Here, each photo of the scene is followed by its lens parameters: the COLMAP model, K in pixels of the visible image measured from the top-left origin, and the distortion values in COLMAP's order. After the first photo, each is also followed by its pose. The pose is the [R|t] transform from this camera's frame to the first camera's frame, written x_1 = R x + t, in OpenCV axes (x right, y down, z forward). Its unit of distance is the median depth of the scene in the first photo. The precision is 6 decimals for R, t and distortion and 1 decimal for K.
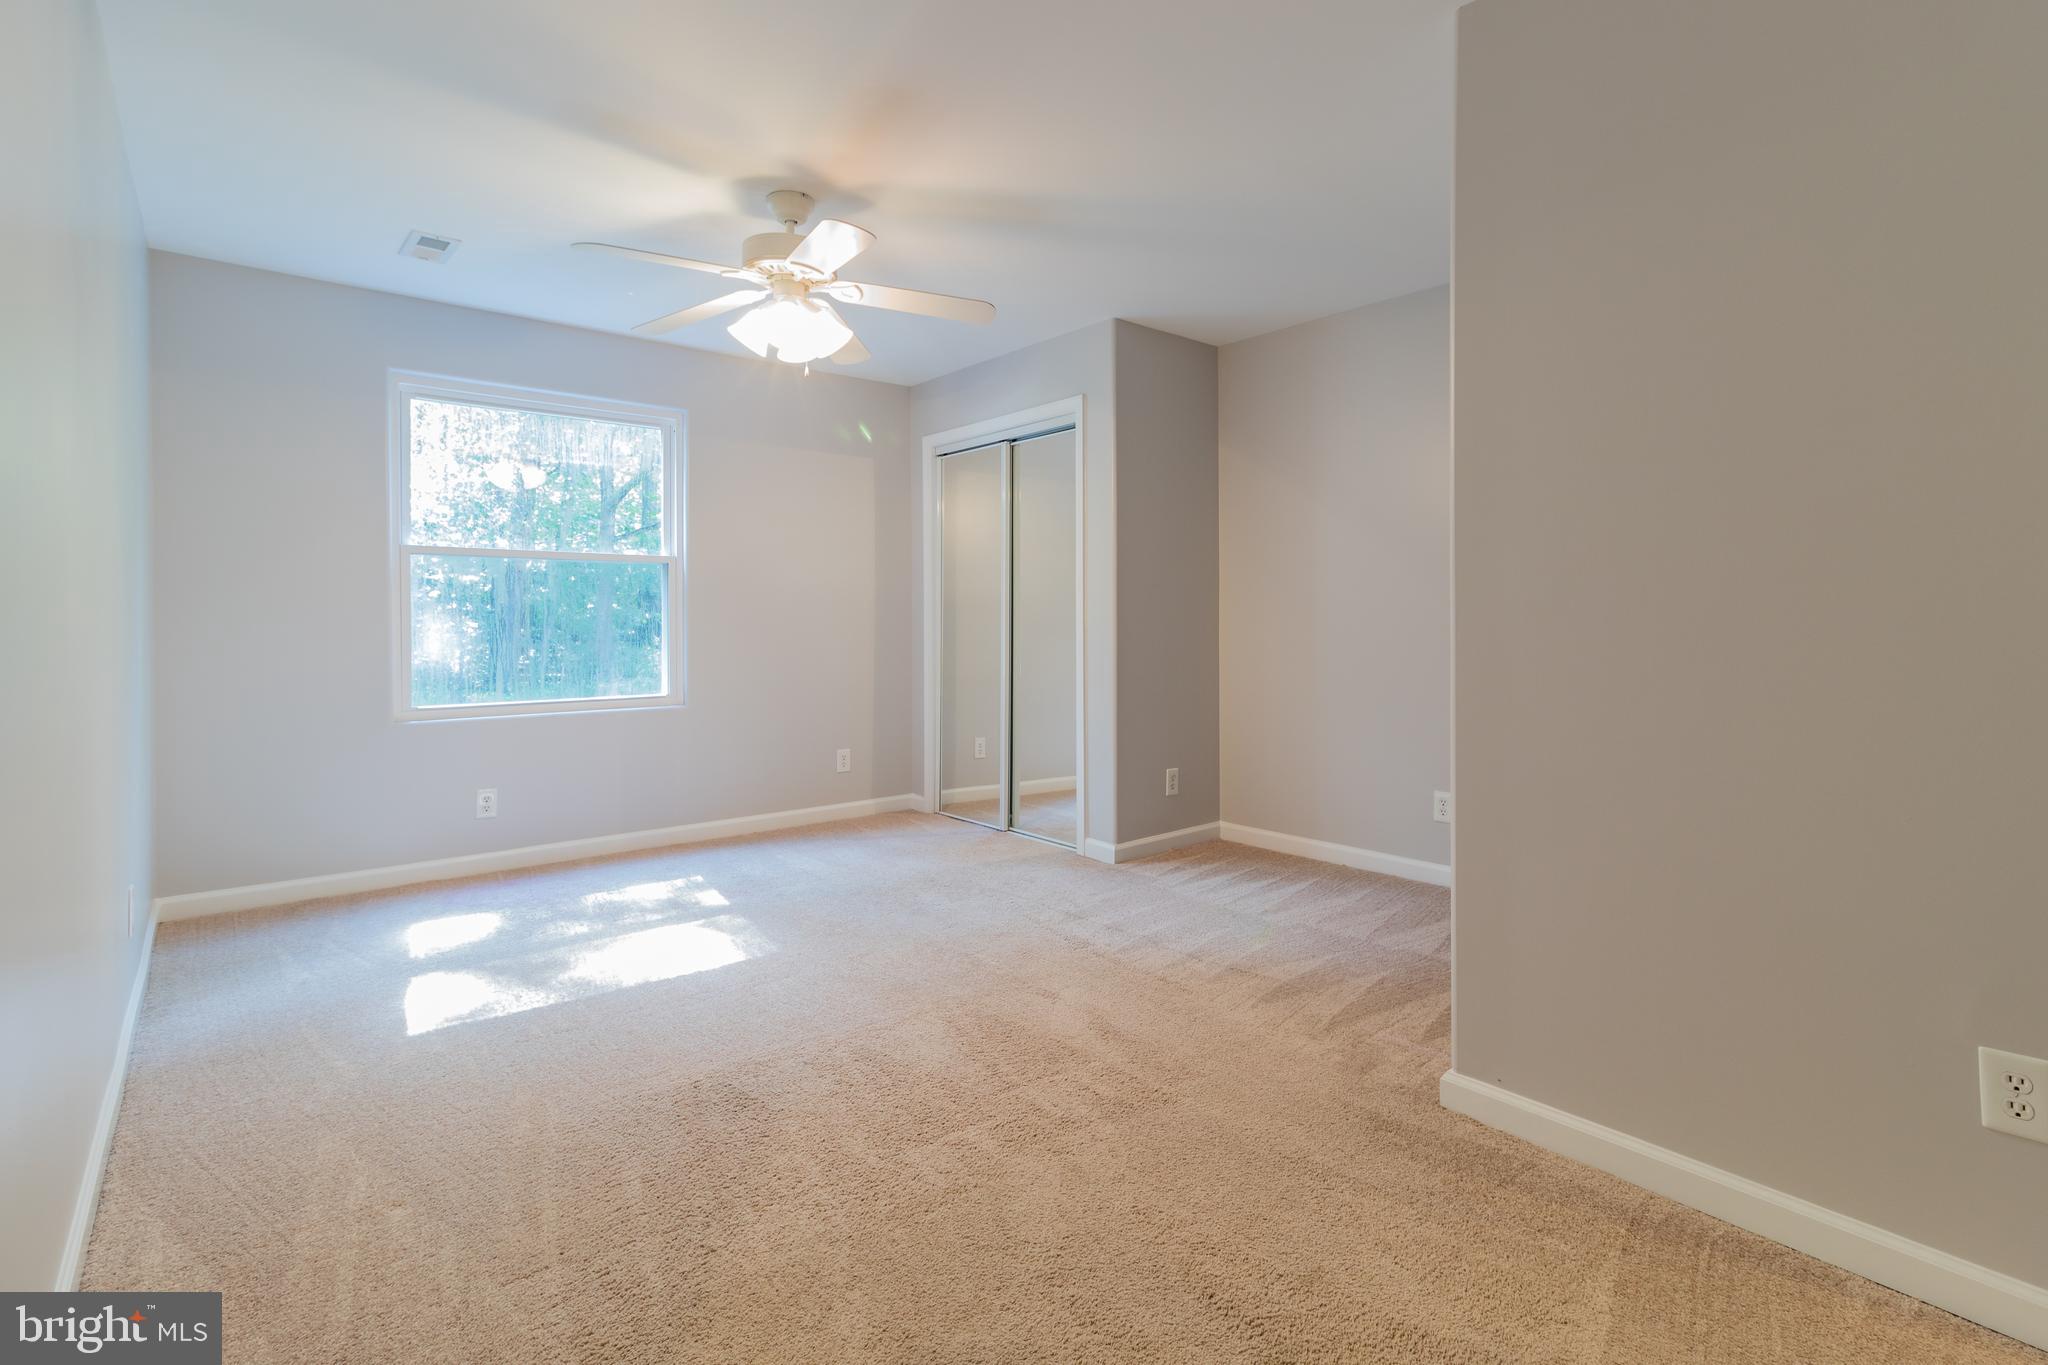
lens RADIAL K [[978.2, 0, 996.1], [0, 978.2, 634.8], [0, 0, 1]] dist [0.003768, 0.000075]
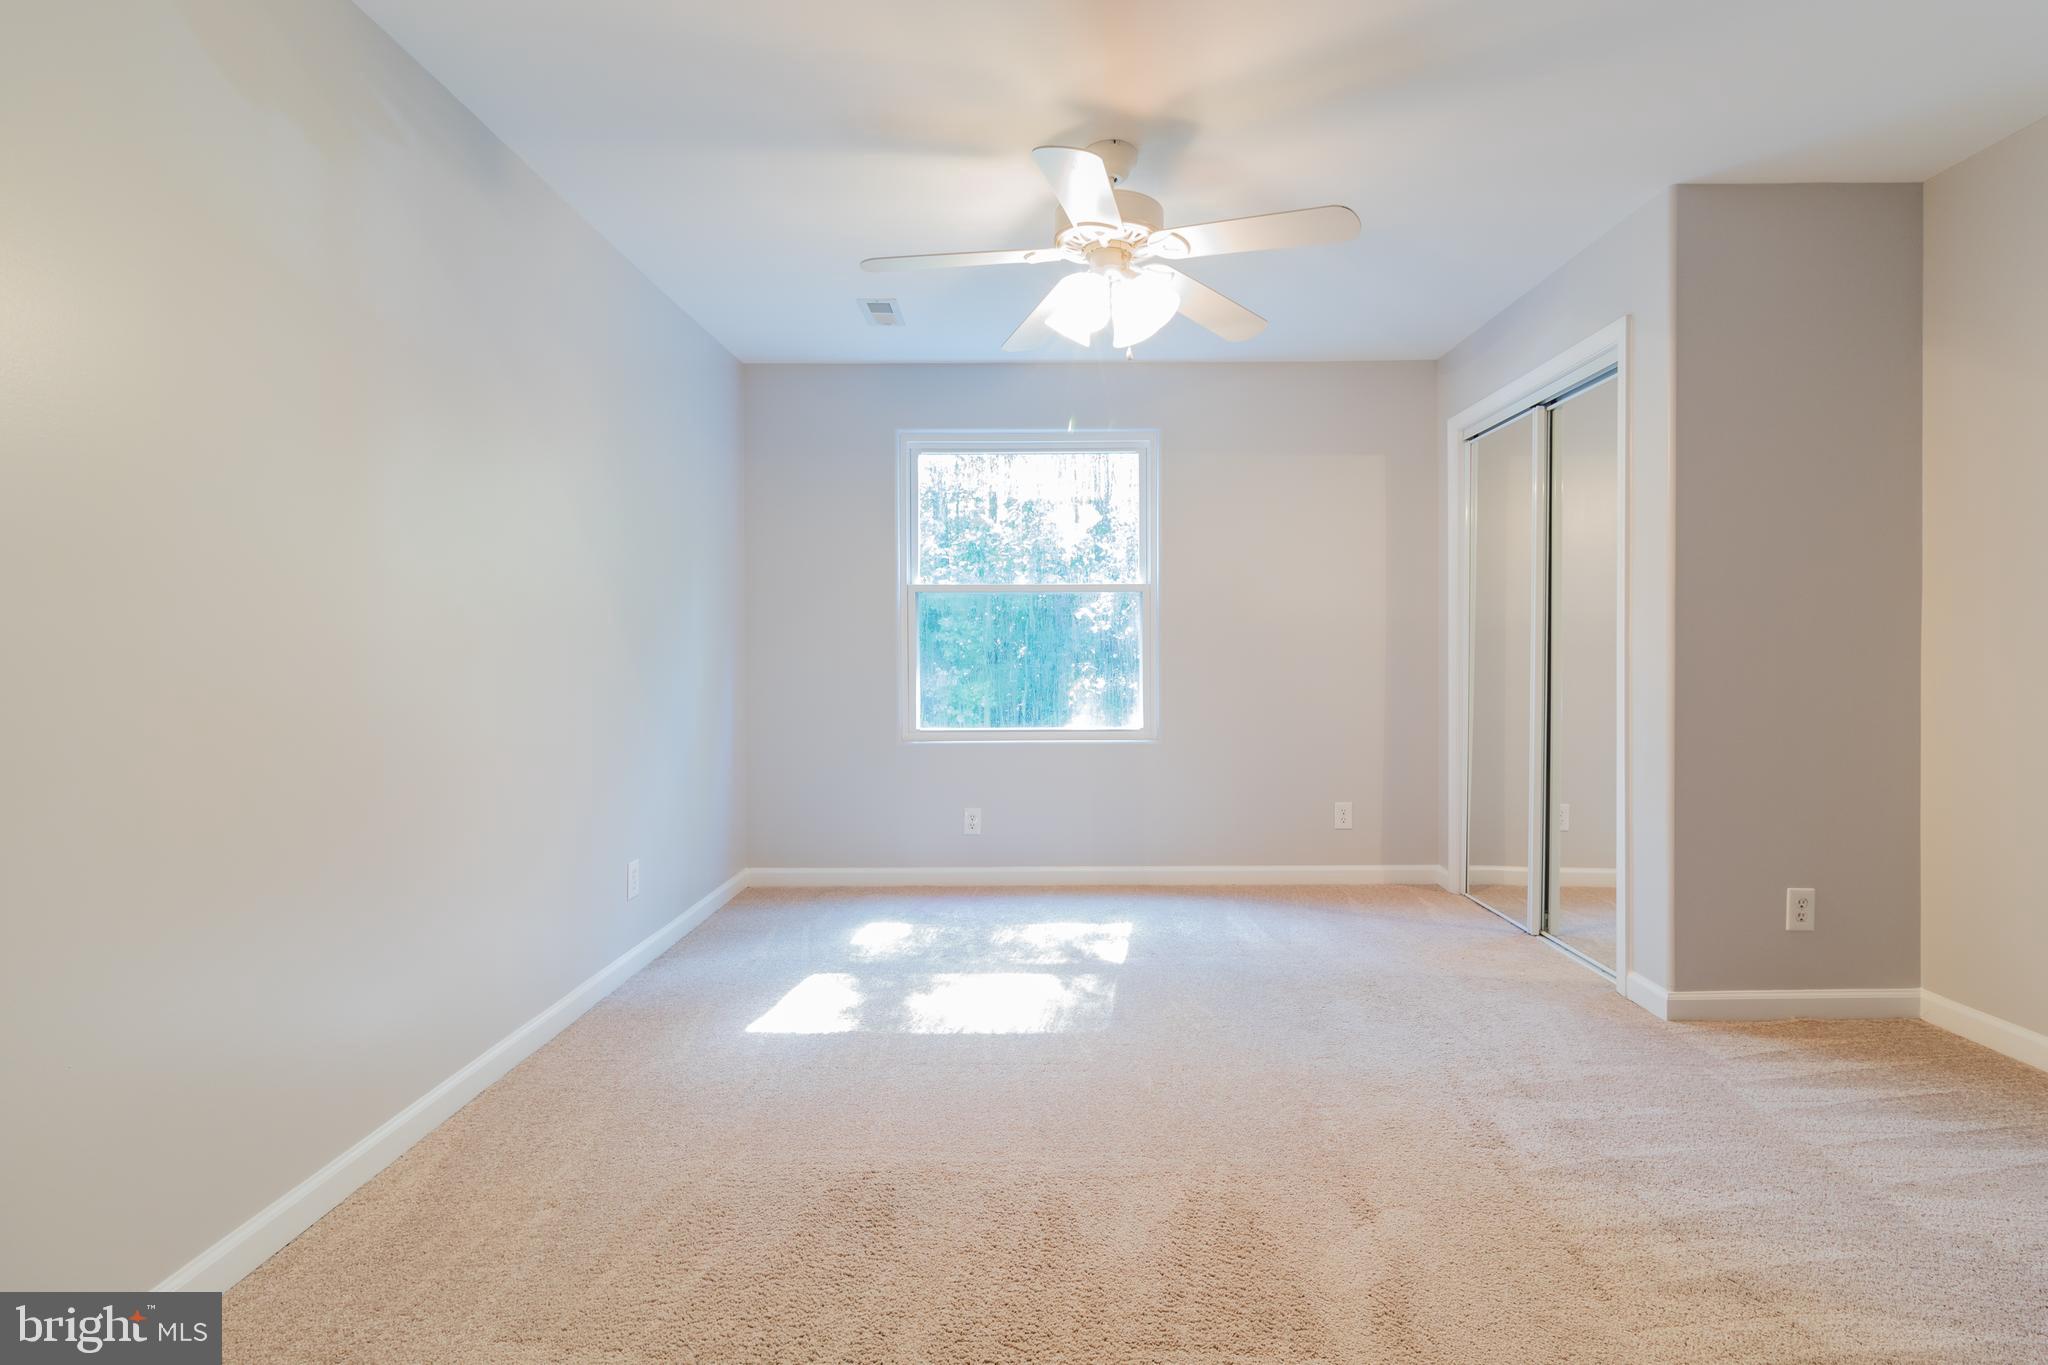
lens RADIAL K [[949.3, 0, 1025.9], [0, 949.3, 667.6], [0, 0, 1]] dist [0.005688, 0.000432]
pose [[0.774795, 0.007935, -0.632163, 0.185822], [-0.006043, 0.999968, 0.005146, -0.002732], [0.632184, -0.000167, 0.774819, 0.229182]]
